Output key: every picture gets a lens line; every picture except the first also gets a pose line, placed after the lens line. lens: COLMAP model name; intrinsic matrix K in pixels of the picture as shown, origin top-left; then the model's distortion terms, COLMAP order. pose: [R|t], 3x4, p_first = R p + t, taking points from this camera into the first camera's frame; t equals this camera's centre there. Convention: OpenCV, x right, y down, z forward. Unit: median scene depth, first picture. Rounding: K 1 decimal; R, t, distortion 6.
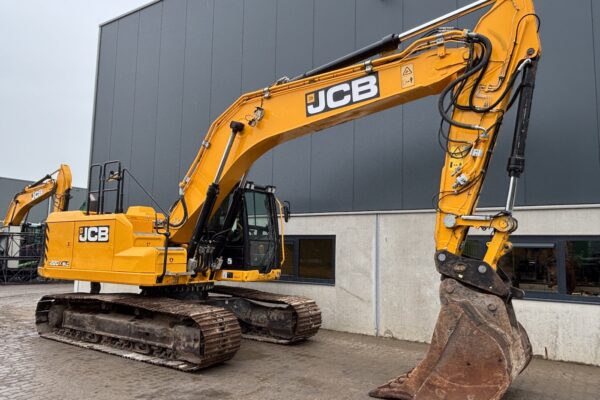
lens RADIAL K [[445.9, 0, 300.0], [0, 445.9, 200.0], [0, 0, 1]] dist [0.082786, -0.158808]
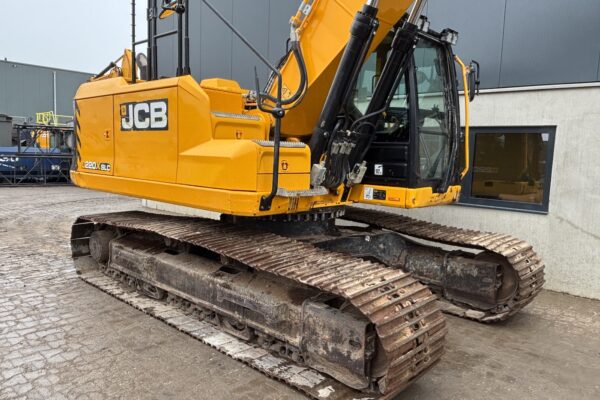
lens RADIAL K [[445.9, 0, 300.0], [0, 445.9, 200.0], [0, 0, 1]] dist [0.082786, -0.158808]
pose [[0.988390, 0.032706, -0.148379, -0.181199], [-0.000289, 0.976960, 0.213422, 0.059306], [0.151940, -0.210901, 0.965627, 0.473968]]
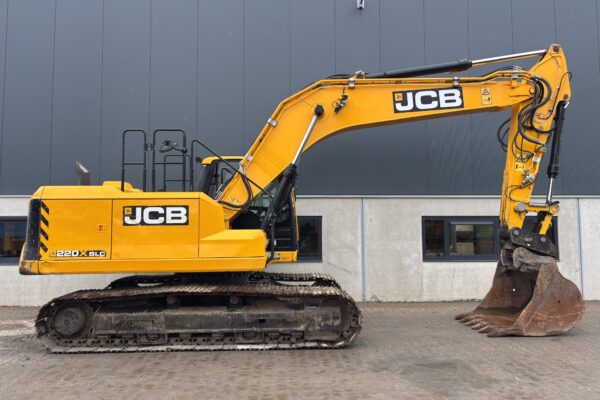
lens RADIAL K [[449.0, 0, 292.9], [0, 449.0, 197.6], [0, 0, 1]] dist [0.009412, 0.000253]
pose [[0.813097, 0.021498, 0.581731, -0.745915], [-0.045915, 0.998573, 0.027273, 0.008799], [-0.580315, -0.048886, 0.812924, 0.185301]]
